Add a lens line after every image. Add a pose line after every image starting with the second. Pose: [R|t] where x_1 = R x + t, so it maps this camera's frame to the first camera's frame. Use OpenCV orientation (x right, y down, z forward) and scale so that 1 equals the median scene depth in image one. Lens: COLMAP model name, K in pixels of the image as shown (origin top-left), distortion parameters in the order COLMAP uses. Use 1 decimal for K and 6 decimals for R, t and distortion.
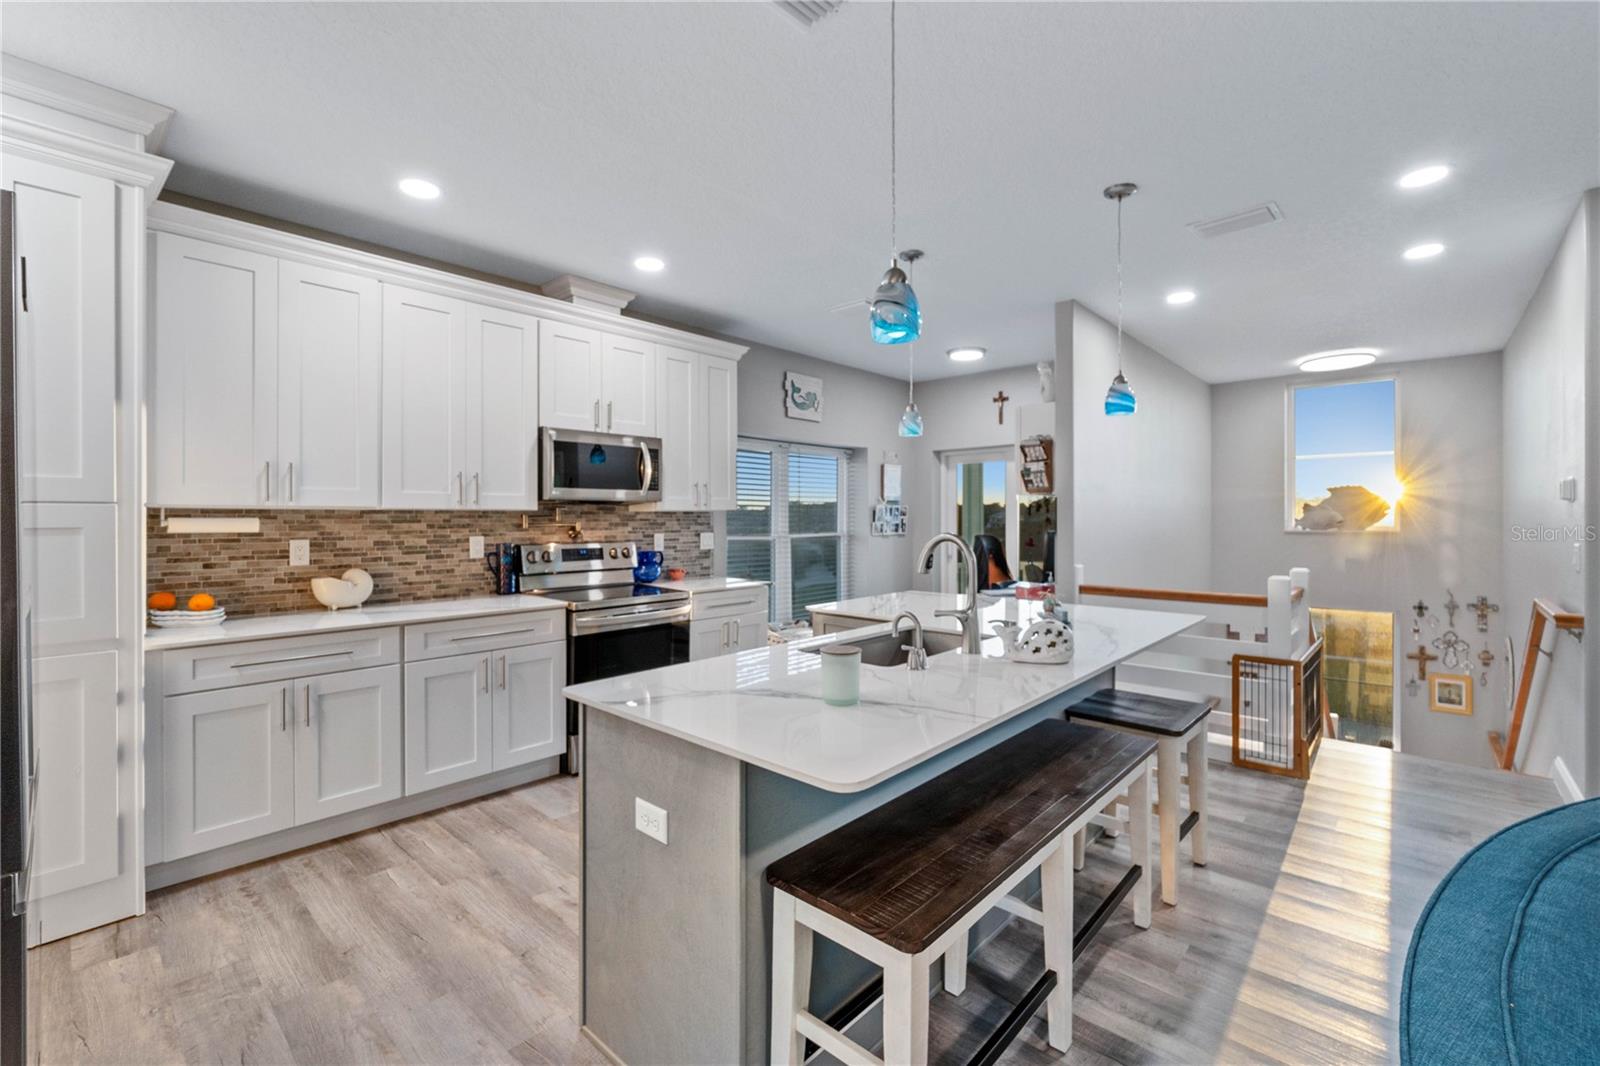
lens RADIAL K [[689.1, 0, 800.1], [0, 689.1, 526.7], [0, 0, 1]] dist [-0.004488, 0.000193]
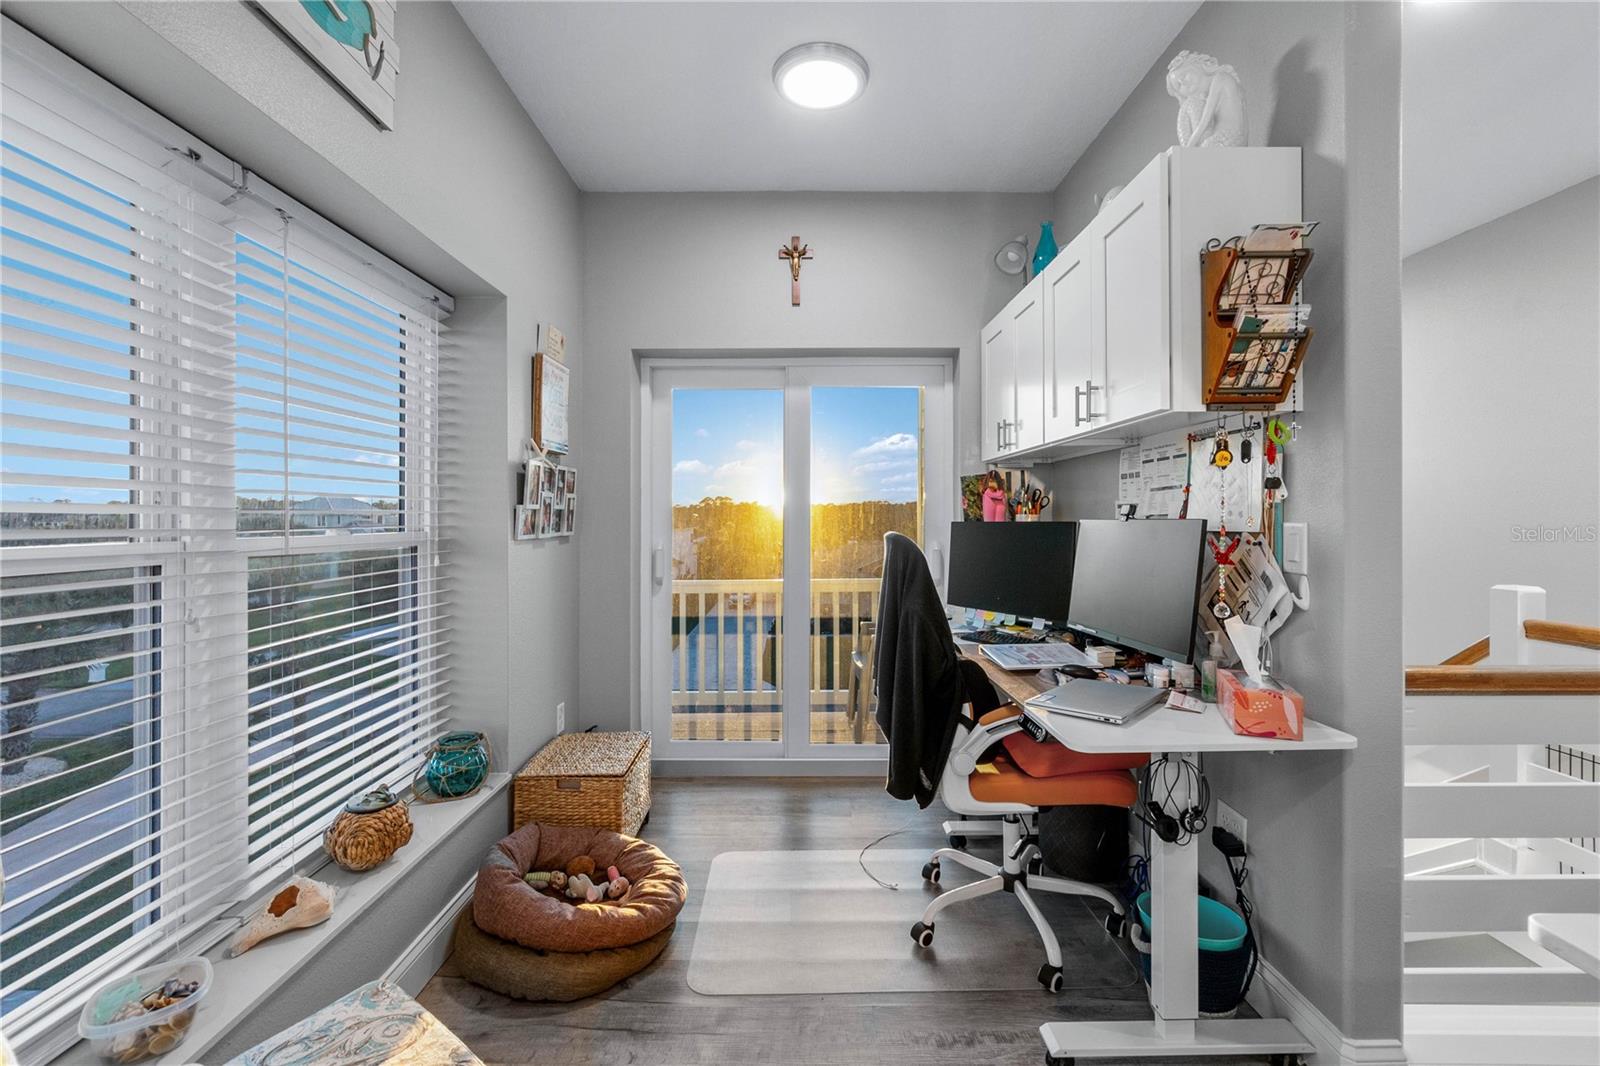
lens RADIAL K [[689.1, 0, 799.8], [0, 689.1, 525.0], [0, 0, 1]] dist [-0.004488, 0.000193]
pose [[0.736832, -0.004106, 0.676063, -0.031561], [0.005598, 0.999984, -0.000028, 0.005108], [-0.676052, 0.003806, 0.736844, 0.621175]]
